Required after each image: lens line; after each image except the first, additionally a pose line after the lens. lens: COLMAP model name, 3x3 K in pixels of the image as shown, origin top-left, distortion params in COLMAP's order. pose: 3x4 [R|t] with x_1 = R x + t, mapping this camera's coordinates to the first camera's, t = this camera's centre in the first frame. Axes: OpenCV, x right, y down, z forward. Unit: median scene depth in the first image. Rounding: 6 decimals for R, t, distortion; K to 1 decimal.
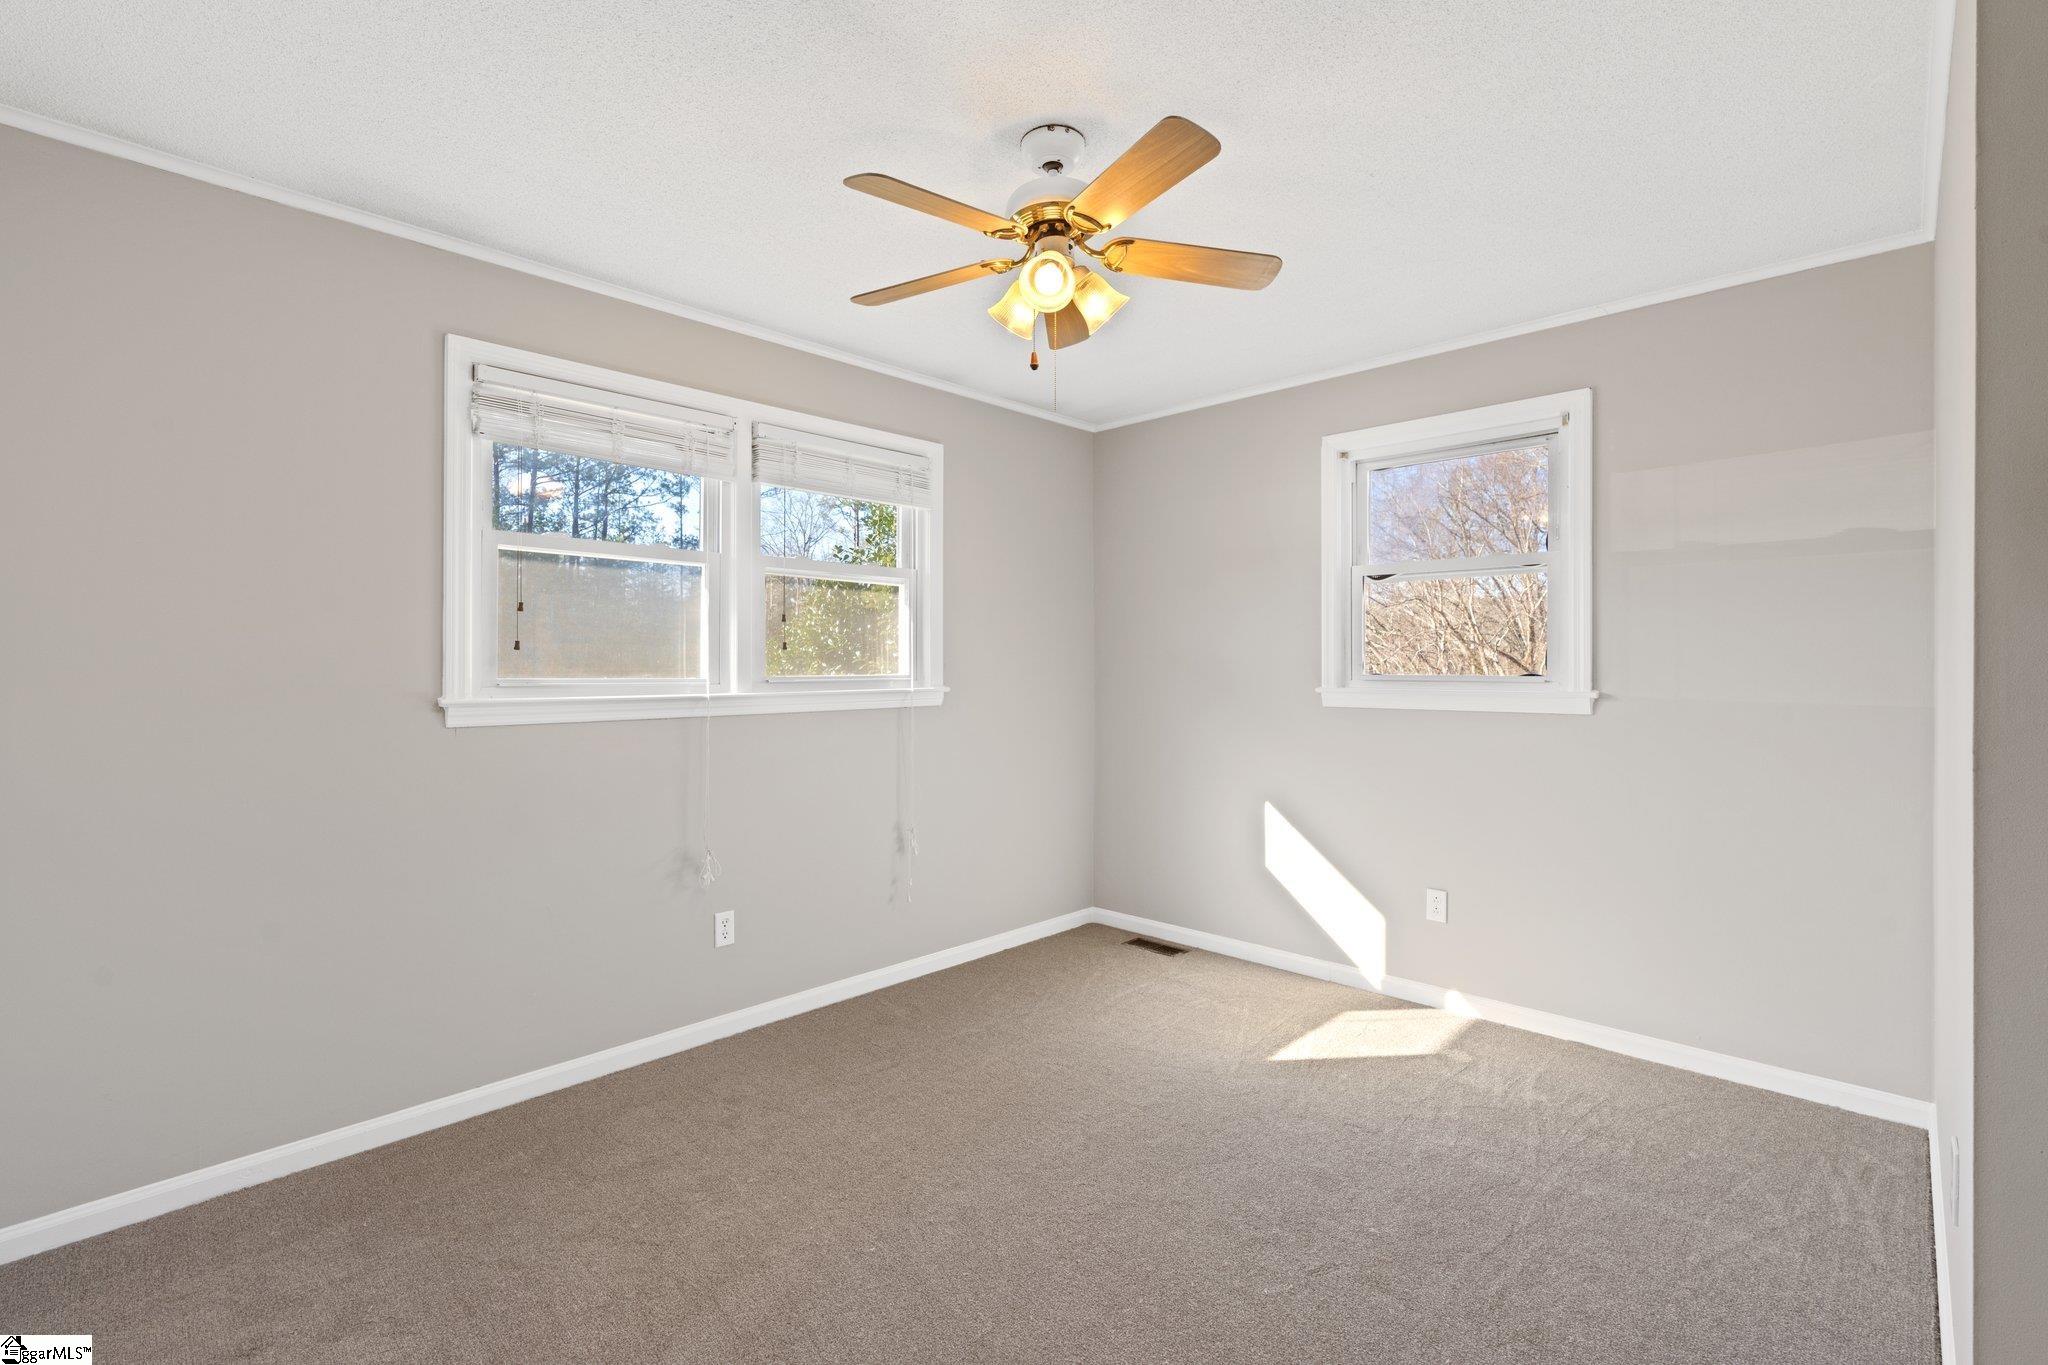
lens RADIAL K [[916.7, 0, 1024.4], [0, 916.7, 674.6], [0, 0, 1]] dist [-0.012218, 0.003456]
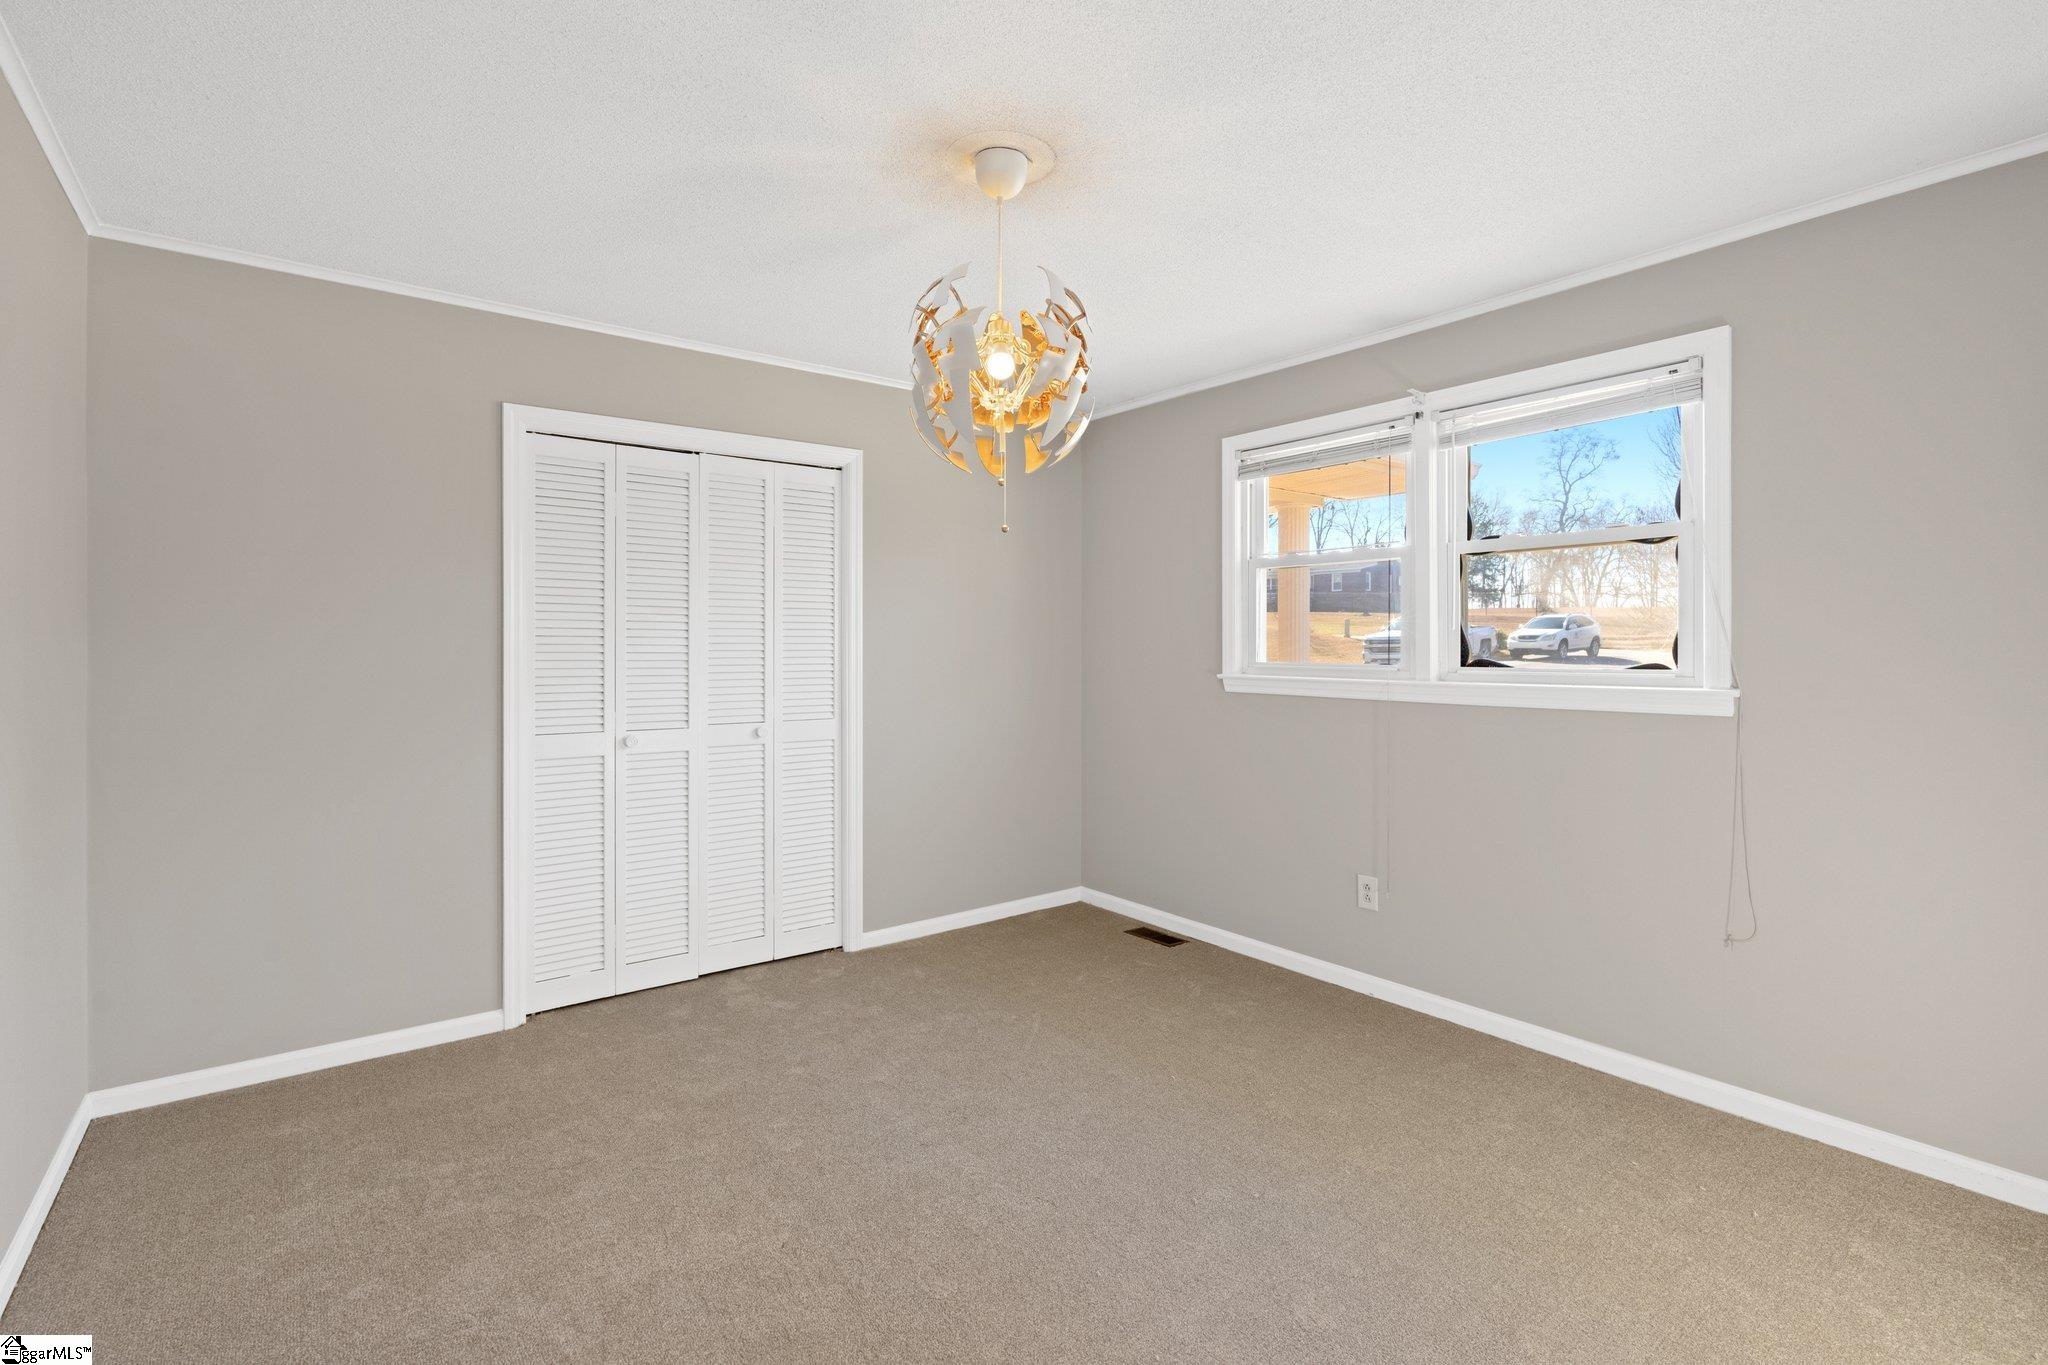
lens RADIAL K [[931.0, 0, 1022.3], [0, 931.0, 663.8], [0, 0, 1]] dist [-0.003570, -0.000086]
pose [[-0.149550, 0.020221, -0.988547, 0.830926], [-0.008136, 0.999732, 0.021680, -0.019072], [0.988721, 0.011285, -0.149346, 0.749036]]
